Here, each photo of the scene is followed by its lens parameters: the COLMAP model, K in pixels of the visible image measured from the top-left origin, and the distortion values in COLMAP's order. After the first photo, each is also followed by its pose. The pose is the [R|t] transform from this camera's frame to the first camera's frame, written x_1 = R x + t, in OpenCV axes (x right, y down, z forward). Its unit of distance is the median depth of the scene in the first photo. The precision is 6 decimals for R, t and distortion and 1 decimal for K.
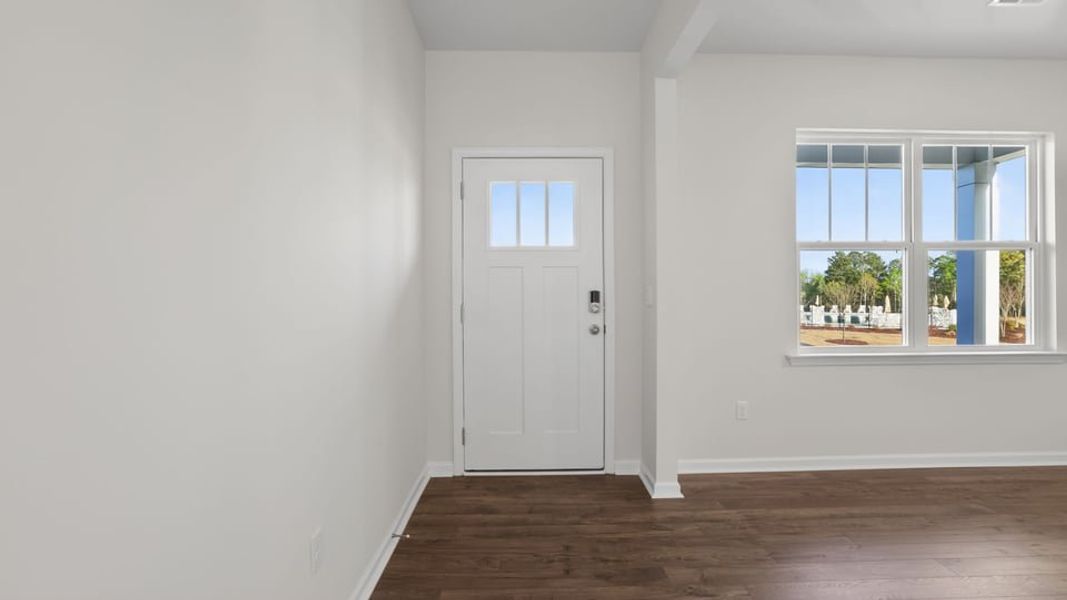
lens RADIAL K [[488.7, 0, 535.1], [0, 488.7, 296.1], [0, 0, 1]] dist [-0.043577, 0.015461]
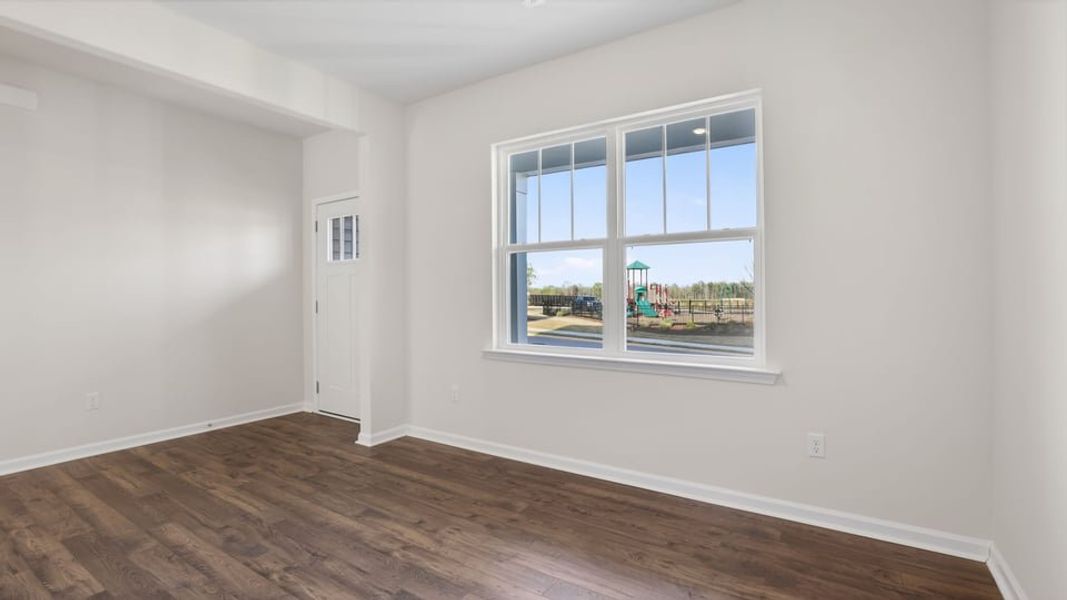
lens RADIAL K [[488.7, 0, 535.1], [0, 488.7, 296.1], [0, 0, 1]] dist [-0.043577, 0.015461]
pose [[0.824977, 0.003855, -0.565153, 1.194679], [-0.005200, 0.999986, -0.000769, 0.000852], [0.565142, 0.003573, 0.824986, 0.129967]]
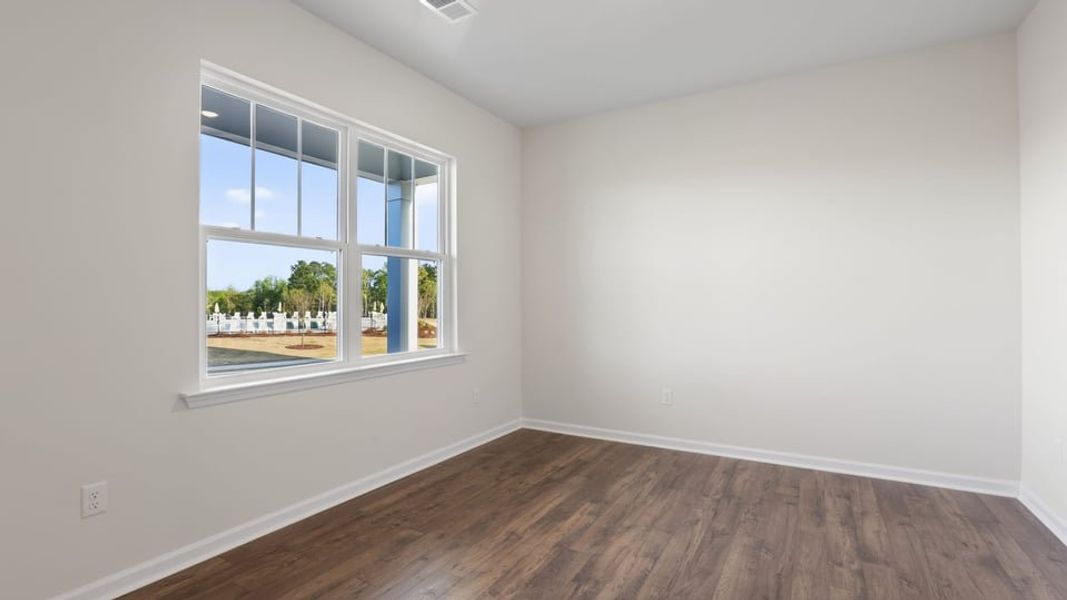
lens RADIAL K [[488.7, 0, 535.1], [0, 488.7, 296.1], [0, 0, 1]] dist [-0.043577, 0.015461]
pose [[0.527388, 0.007382, 0.849592, 0.208206], [0.004955, 0.999919, -0.011764, -0.001159], [-0.849610, 0.010414, 0.527309, 0.228402]]
